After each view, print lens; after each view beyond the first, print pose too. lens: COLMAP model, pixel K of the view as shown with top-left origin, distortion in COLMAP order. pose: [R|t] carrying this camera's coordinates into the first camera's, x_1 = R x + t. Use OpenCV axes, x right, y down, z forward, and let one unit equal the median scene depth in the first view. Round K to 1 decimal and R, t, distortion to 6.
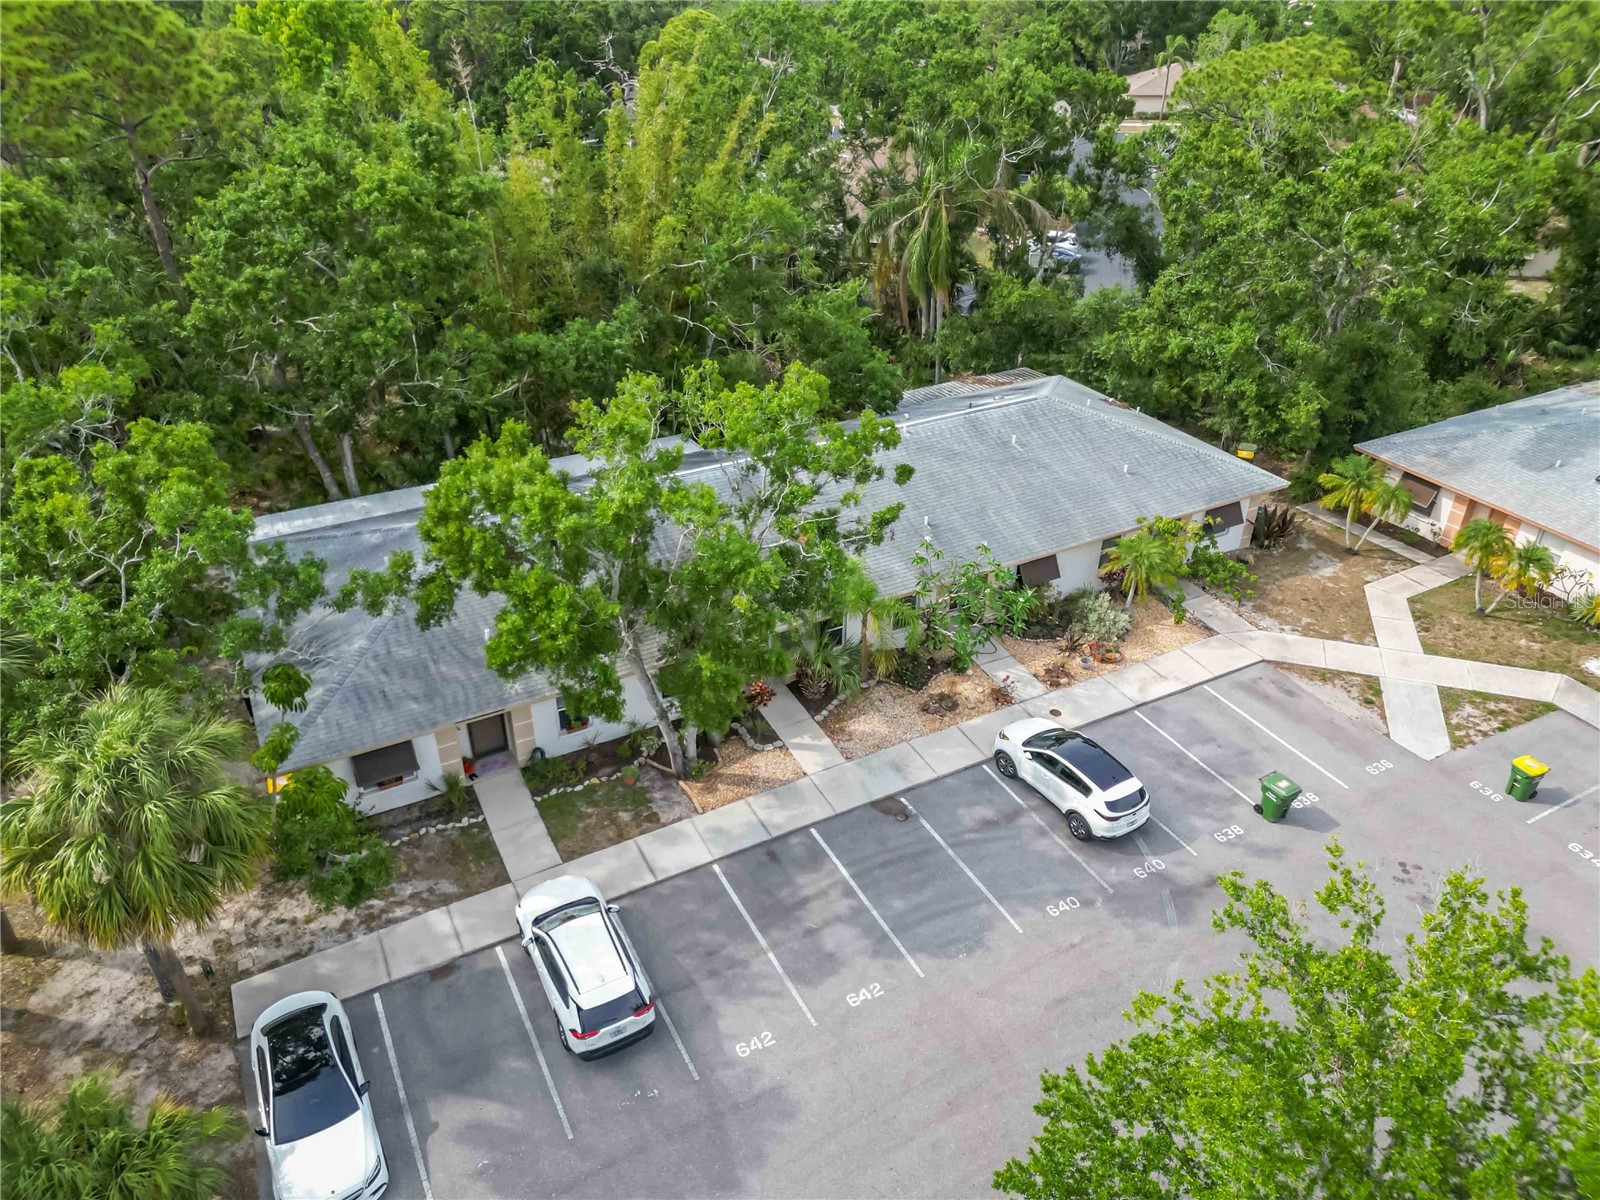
lens RADIAL K [[1127.2, 0, 791.6], [0, 1127.2, 595.8], [0, 0, 1]] dist [0.073881, -0.073975]
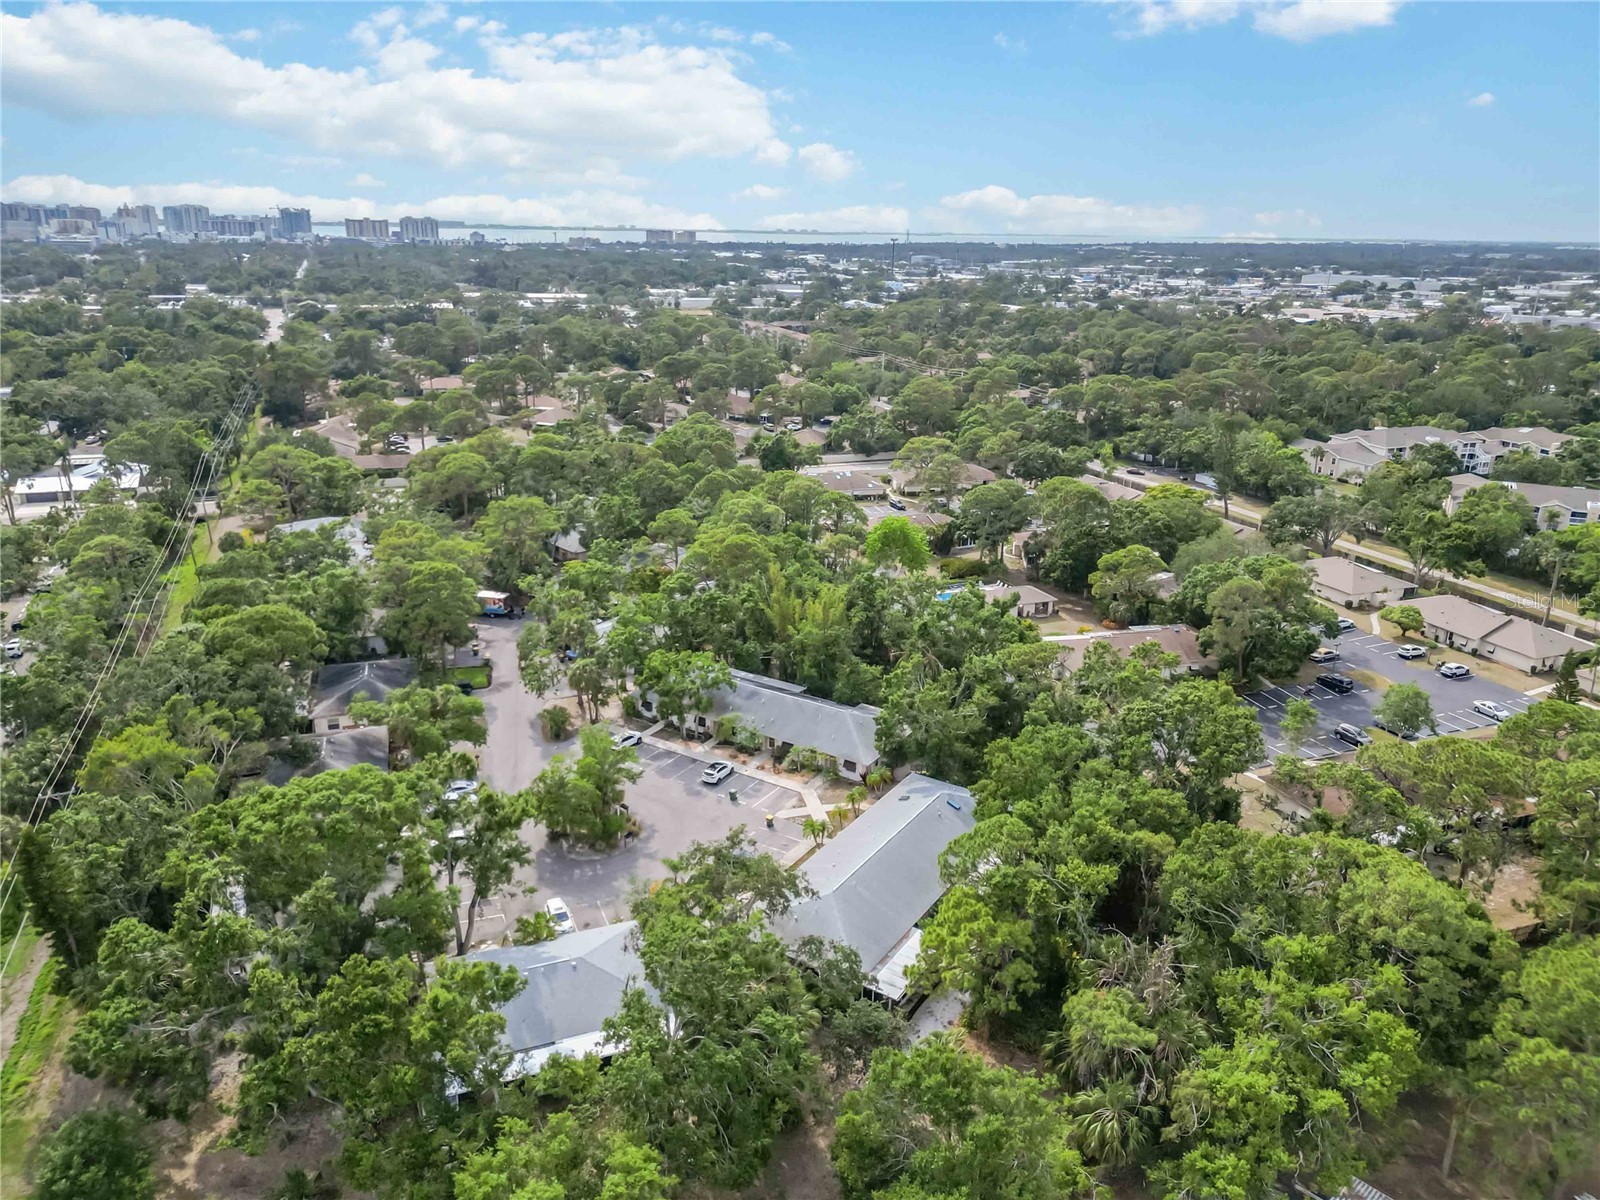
lens RADIAL K [[1127.2, 0, 791.6], [0, 1127.2, 595.8], [0, 0, 1]] dist [0.073881, -0.073975]
pose [[0.493490, 0.280968, -0.823119, 3.648956], [-0.464076, 0.885470, 0.024020, -0.646622], [0.735596, 0.370136, 0.567360, -1.410197]]
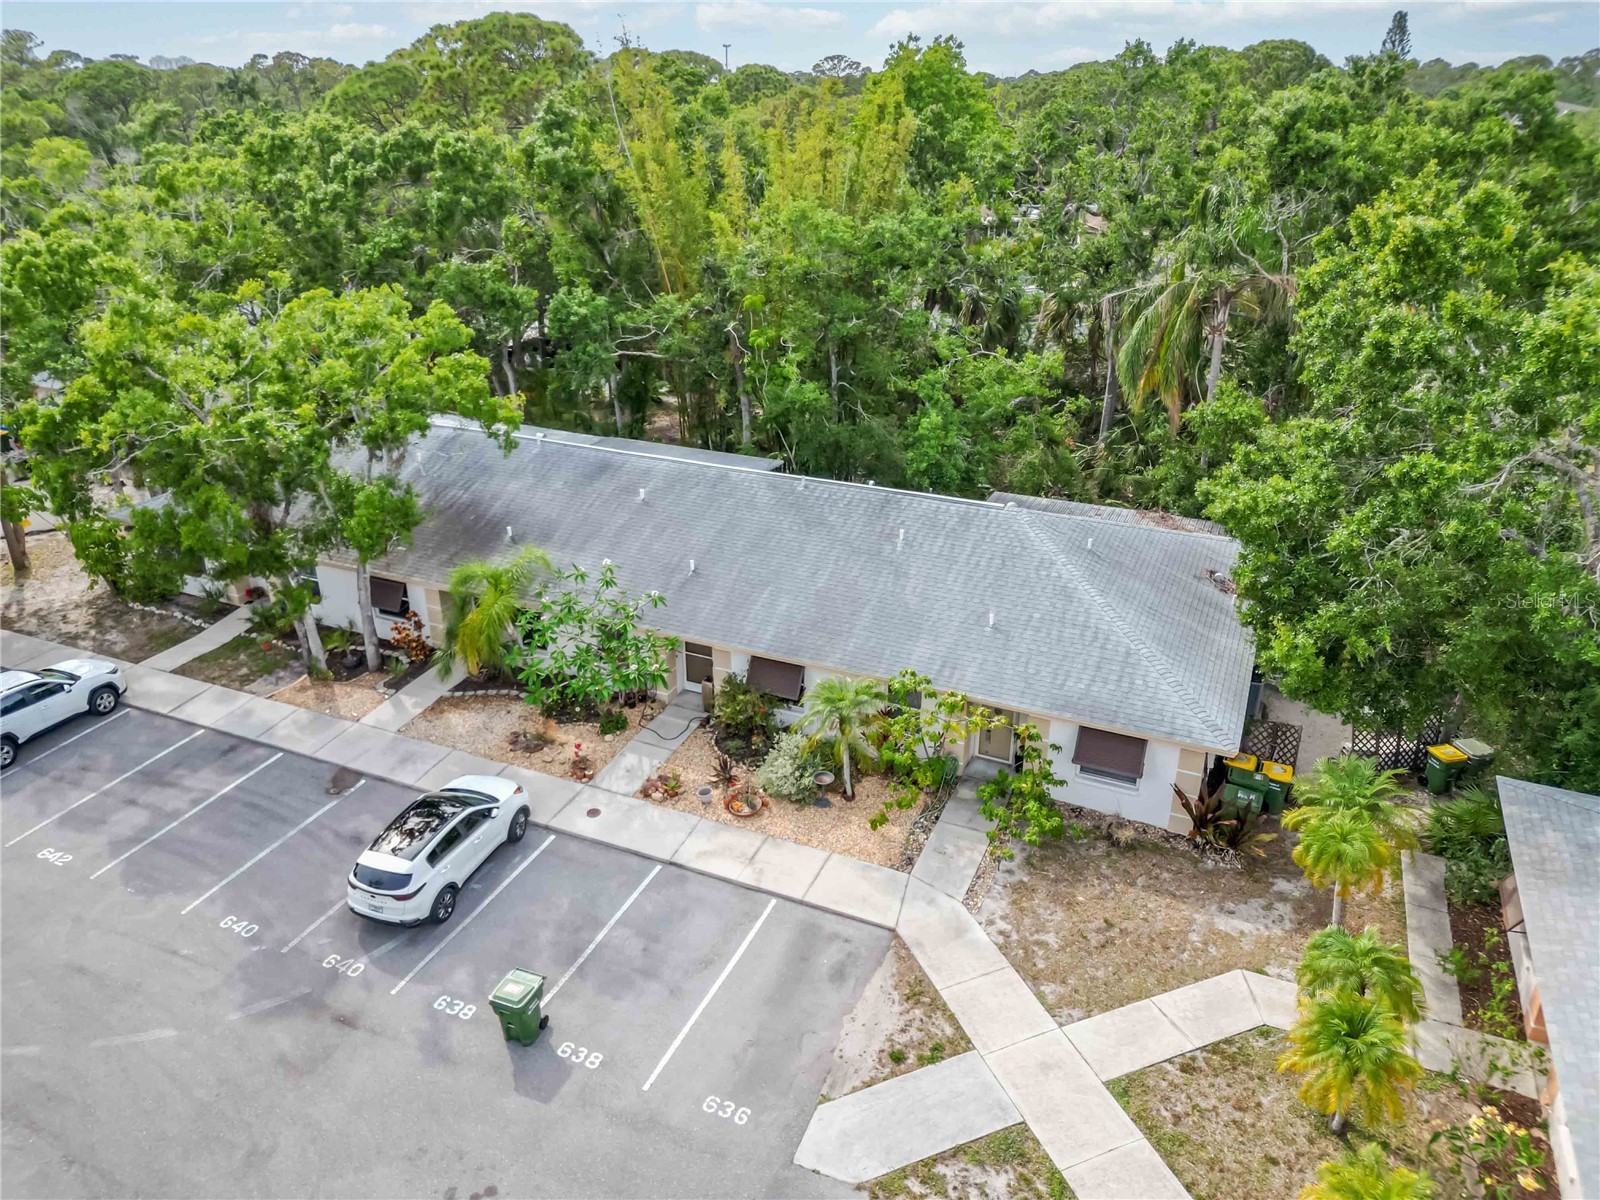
lens RADIAL K [[1127.2, 0, 791.6], [0, 1127.2, 595.8], [0, 0, 1]] dist [0.073881, -0.073975]
pose [[0.610786, 0.328831, -0.720285, 0.929559], [-0.406013, 0.911055, 0.071633, -0.163028], [0.679775, 0.248693, 0.689969, 0.571529]]
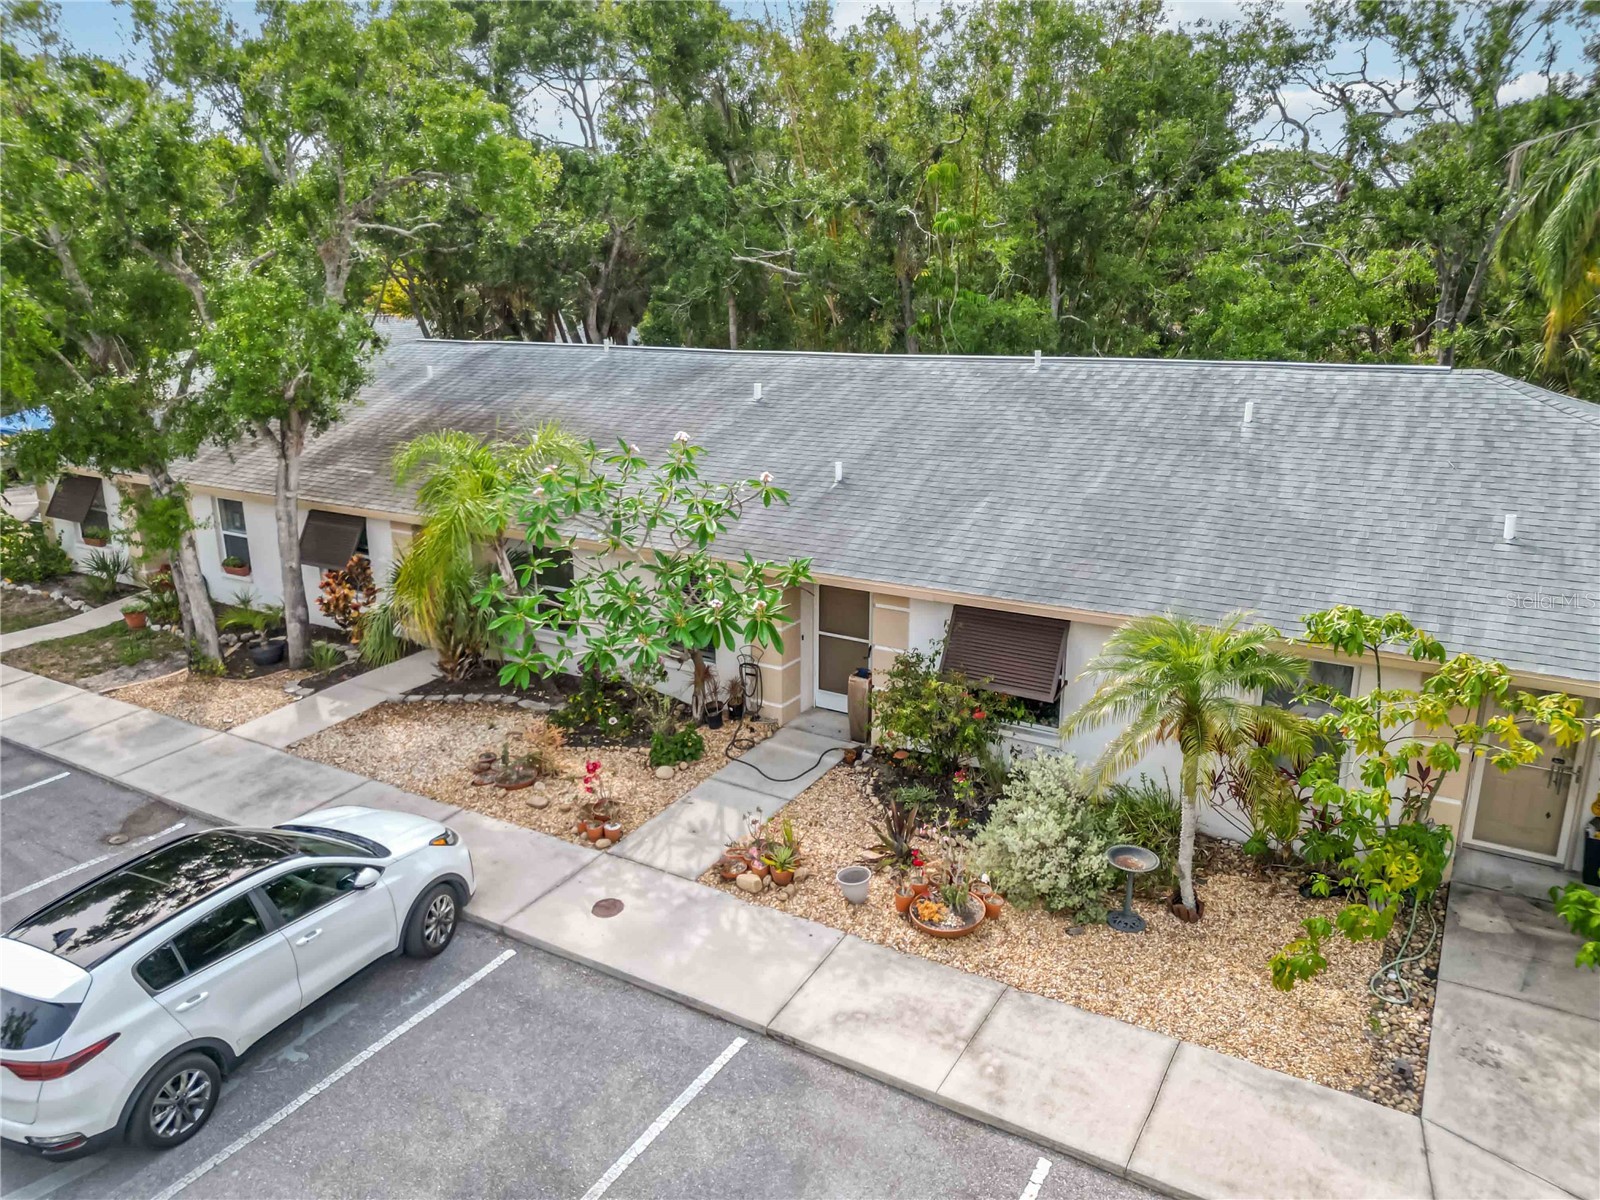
lens RADIAL K [[1127.2, 0, 791.6], [0, 1127.2, 595.8], [0, 0, 1]] dist [0.073881, -0.073975]
pose [[0.513449, 0.227669, -0.827367, 0.598442], [-0.440795, 0.897212, -0.026661, -0.001266], [0.736254, 0.378388, 0.561028, 0.895657]]
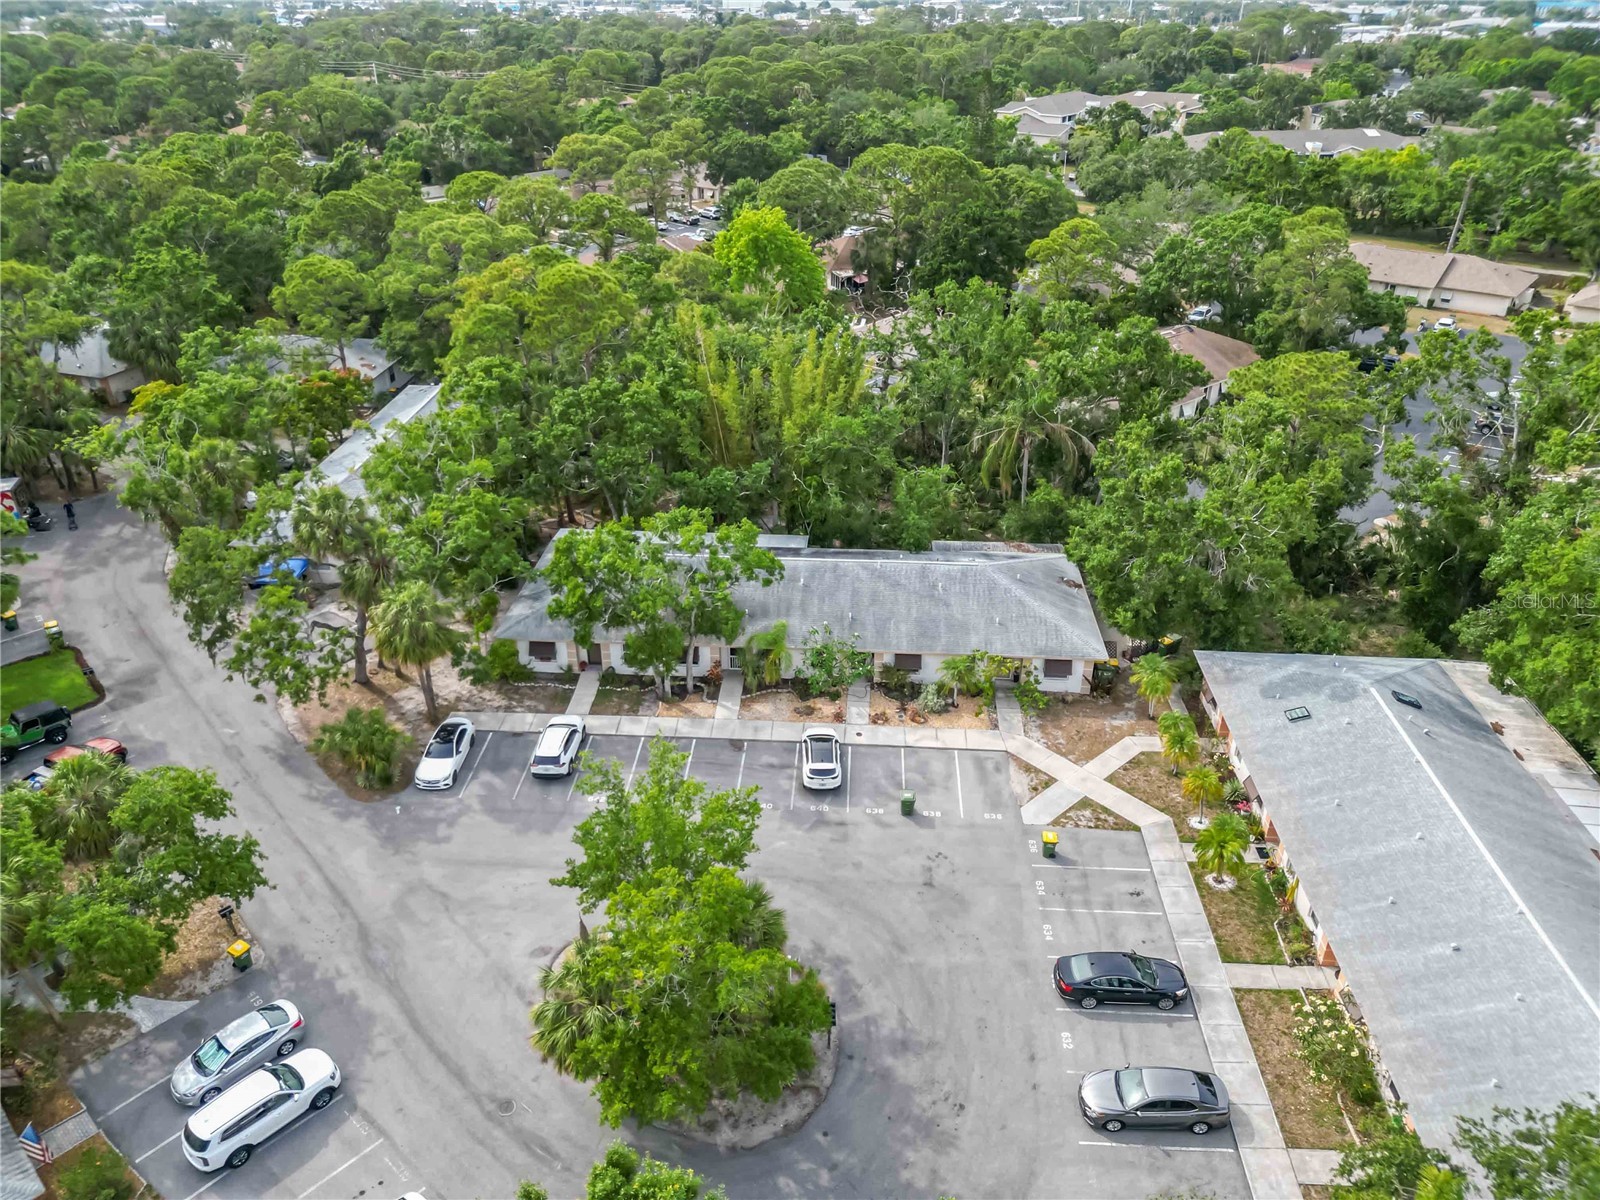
lens RADIAL K [[1127.2, 0, 791.6], [0, 1127.2, 595.8], [0, 0, 1]] dist [0.073881, -0.073975]
pose [[0.849773, 0.253017, -0.462459, 1.020238], [-0.271479, 0.962051, 0.027505, -0.144018], [0.451869, 0.102174, 0.886214, -0.737347]]
